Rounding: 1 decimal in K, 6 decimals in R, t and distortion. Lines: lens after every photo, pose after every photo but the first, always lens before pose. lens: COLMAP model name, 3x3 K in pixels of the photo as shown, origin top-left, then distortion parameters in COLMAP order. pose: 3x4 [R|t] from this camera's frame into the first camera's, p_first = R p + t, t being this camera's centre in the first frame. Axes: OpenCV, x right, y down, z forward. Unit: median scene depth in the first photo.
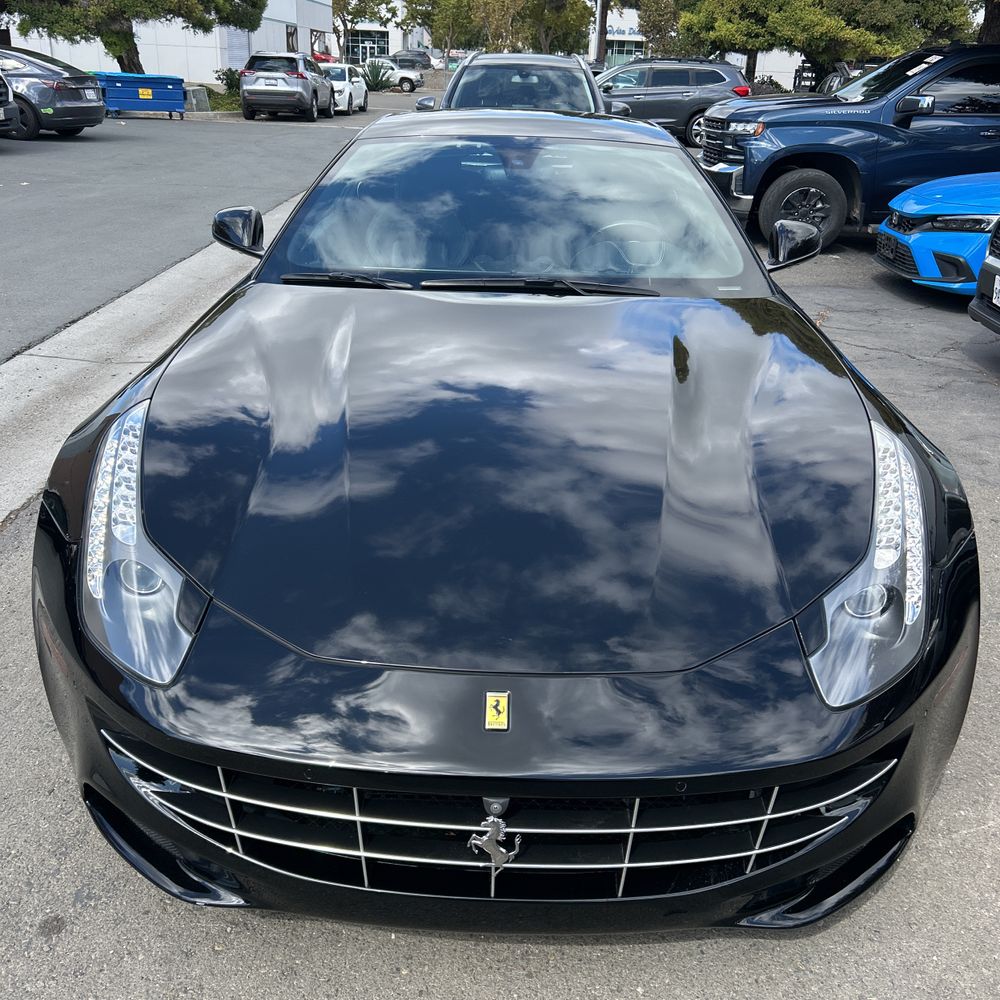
lens RADIAL K [[994.5, 0, 498.9], [0, 994.5, 491.5], [0, 0, 1]] dist [0.001003, 0.000000]
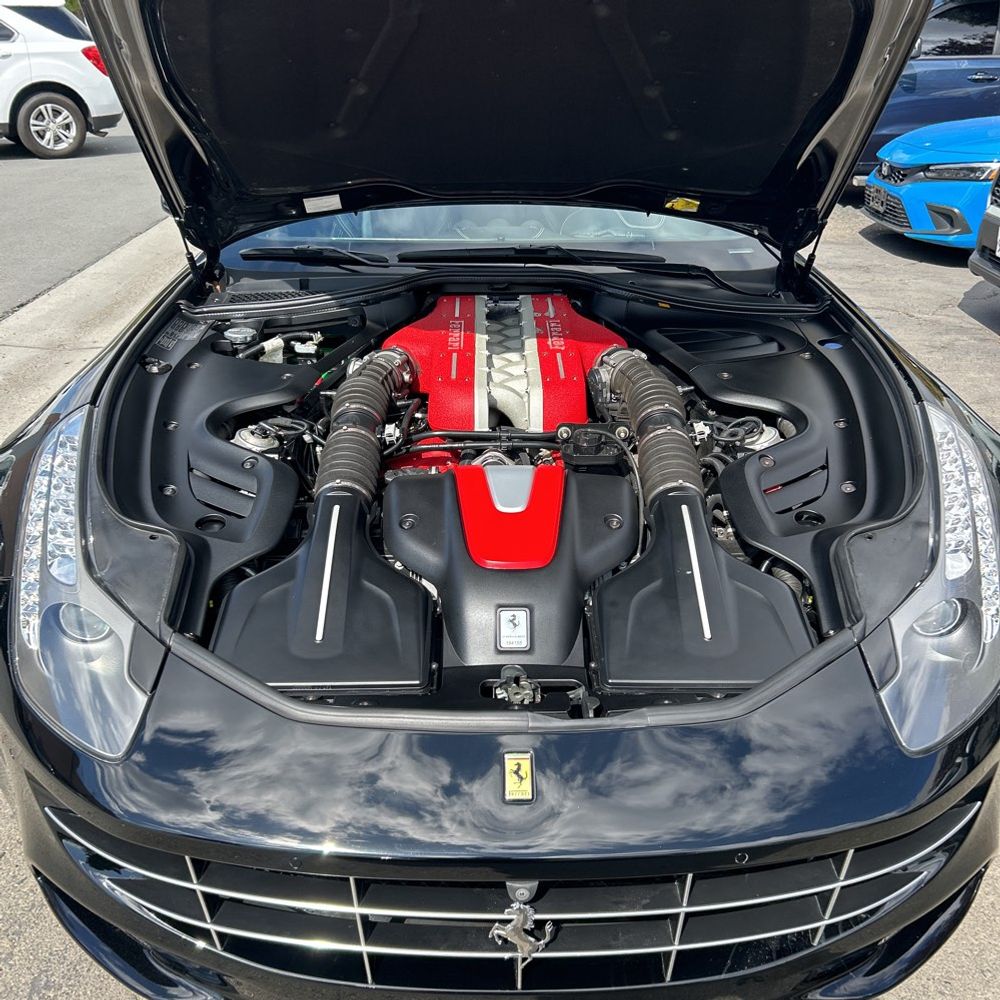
lens RADIAL K [[994.5, 0, 502.0], [0, 994.5, 509.9], [0, 0, 1]] dist [0.001003, 0.000000]
pose [[0.999042, -0.036144, 0.024676, -0.024270], [0.034828, 0.998049, 0.051814, -0.039801], [-0.026501, -0.050905, 0.998352, 0.154471]]
